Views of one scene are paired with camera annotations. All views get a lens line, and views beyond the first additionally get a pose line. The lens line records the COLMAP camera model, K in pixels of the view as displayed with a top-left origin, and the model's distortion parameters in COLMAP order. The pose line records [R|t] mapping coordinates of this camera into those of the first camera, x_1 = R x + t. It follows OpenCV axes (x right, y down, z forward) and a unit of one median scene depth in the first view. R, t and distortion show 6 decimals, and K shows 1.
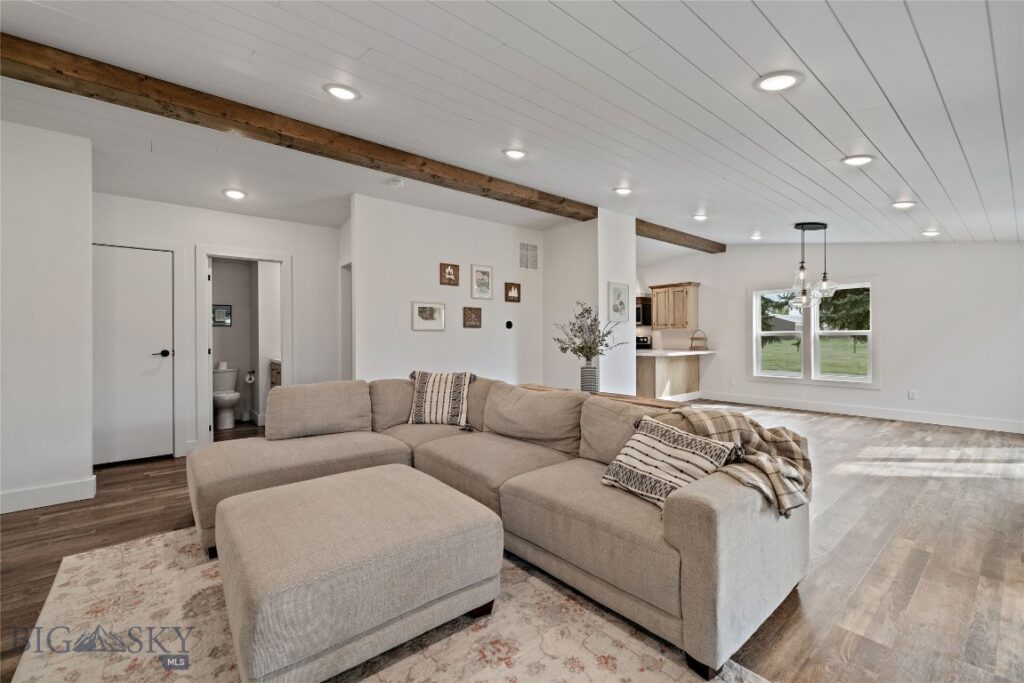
lens RADIAL K [[427.7, 0, 507.9], [0, 427.7, 337.8], [0, 0, 1]] dist [-0.000156, 0.000158]
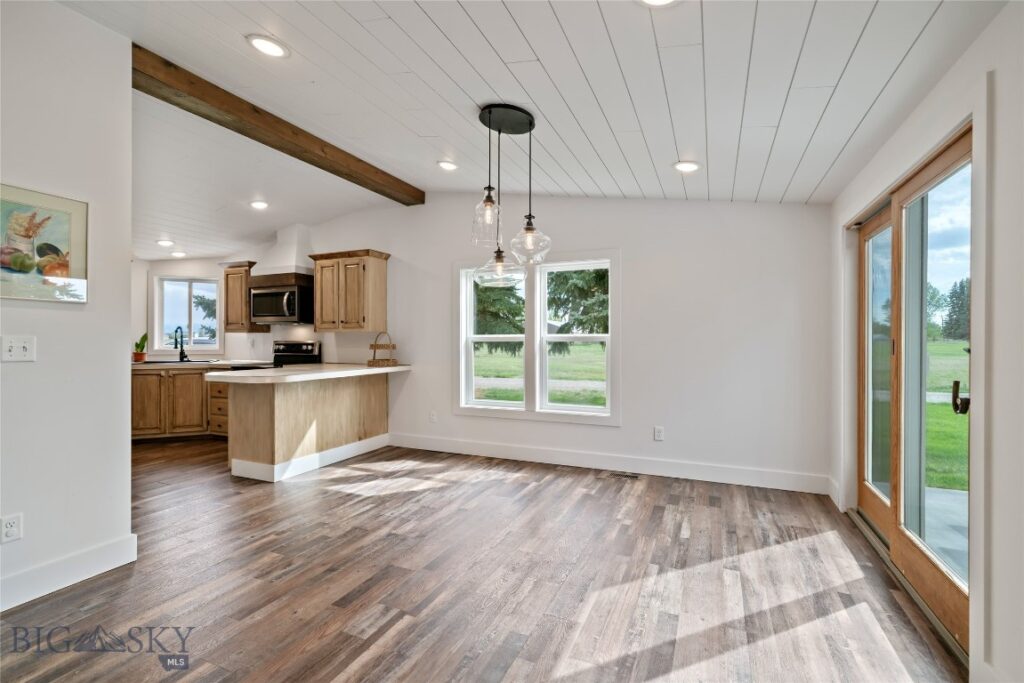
lens RADIAL K [[463.2, 0, 512.0], [0, 463.2, 341.5], [0, 0, 1]] dist [-0.008617, -0.000071]
pose [[0.891210, 0.002449, 0.453584, 0.314076], [-0.001512, 0.999996, -0.002428, -0.003093], [-0.453589, 0.001477, 0.891210, 0.348036]]
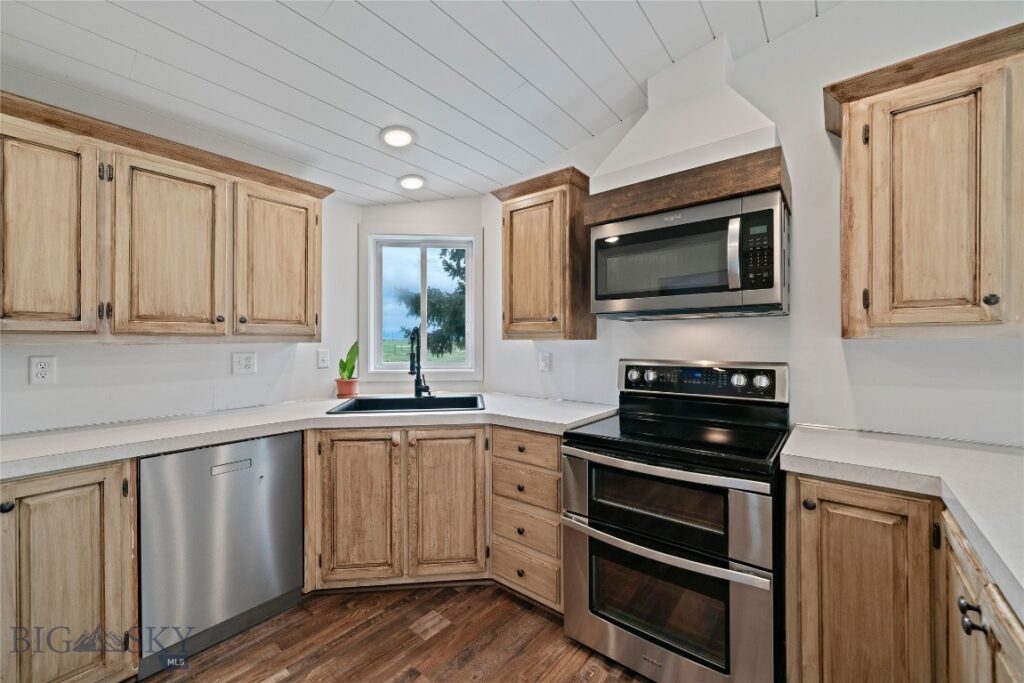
lens RADIAL K [[427.7, 0, 507.9], [0, 427.7, 337.8], [0, 0, 1]] dist [-0.000156, 0.000158]
pose [[0.984871, -0.003907, 0.173246, 0.184859], [0.005321, 0.999956, -0.007697, -0.017487], [-0.173208, 0.008502, 0.984849, 0.915023]]
